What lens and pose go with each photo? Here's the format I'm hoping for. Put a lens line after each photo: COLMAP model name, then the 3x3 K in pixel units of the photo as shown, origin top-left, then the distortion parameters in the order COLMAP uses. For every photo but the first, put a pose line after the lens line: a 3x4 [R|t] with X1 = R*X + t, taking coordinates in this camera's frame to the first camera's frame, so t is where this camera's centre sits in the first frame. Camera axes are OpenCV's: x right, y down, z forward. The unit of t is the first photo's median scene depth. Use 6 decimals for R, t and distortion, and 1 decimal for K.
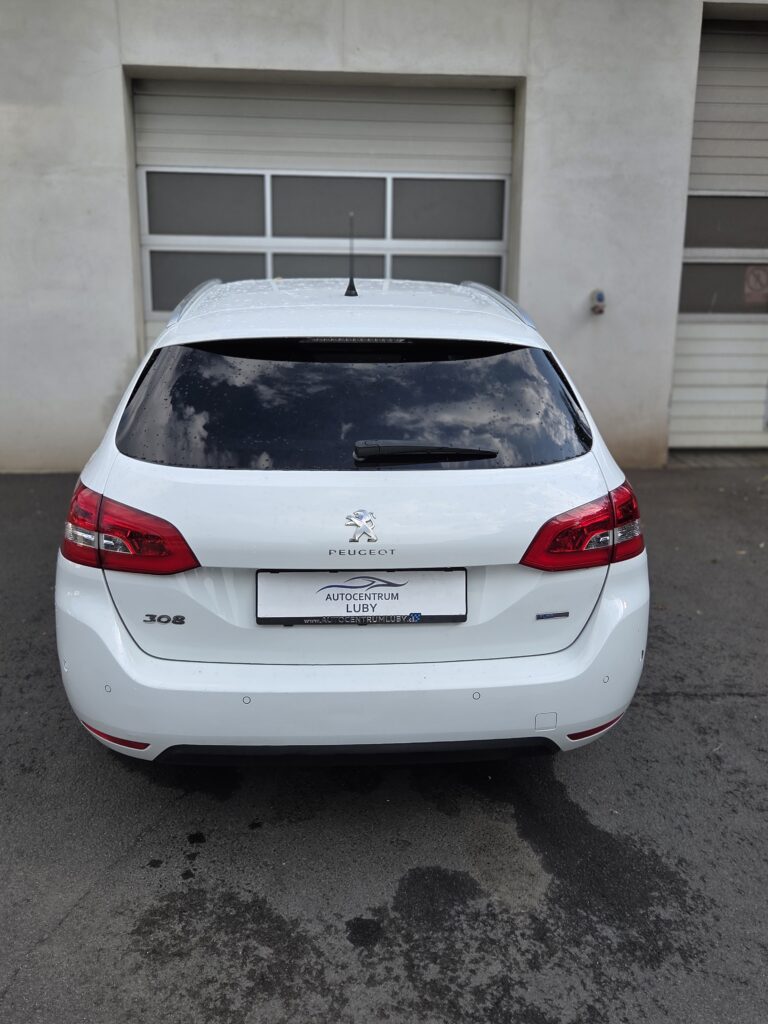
lens RADIAL K [[912.4, 0, 376.9], [0, 912.4, 494.8], [0, 0, 1]] dist [0.081889, -0.088141]
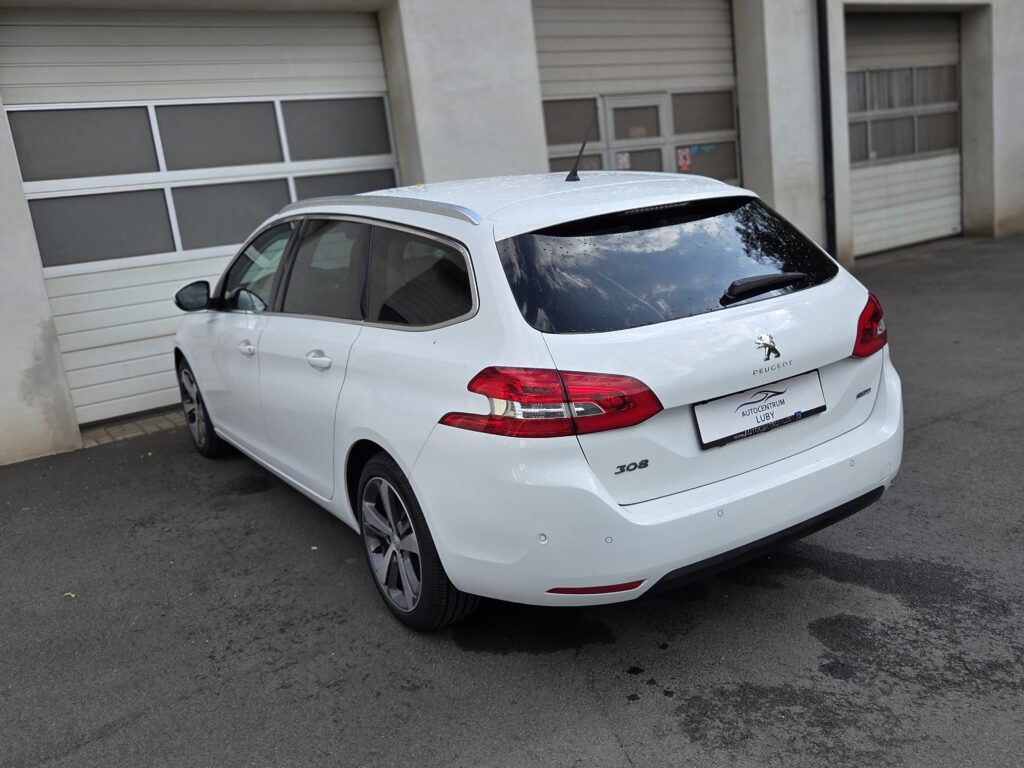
lens RADIAL K [[912.4, 0, 516.4], [0, 912.4, 390.4], [0, 0, 1]] dist [0.081889, -0.088141]
pose [[0.865717, -0.210646, 0.454051, -0.671513], [0.225554, 0.973987, 0.021806, -0.008275], [-0.446833, 0.083535, 0.890709, 0.054120]]
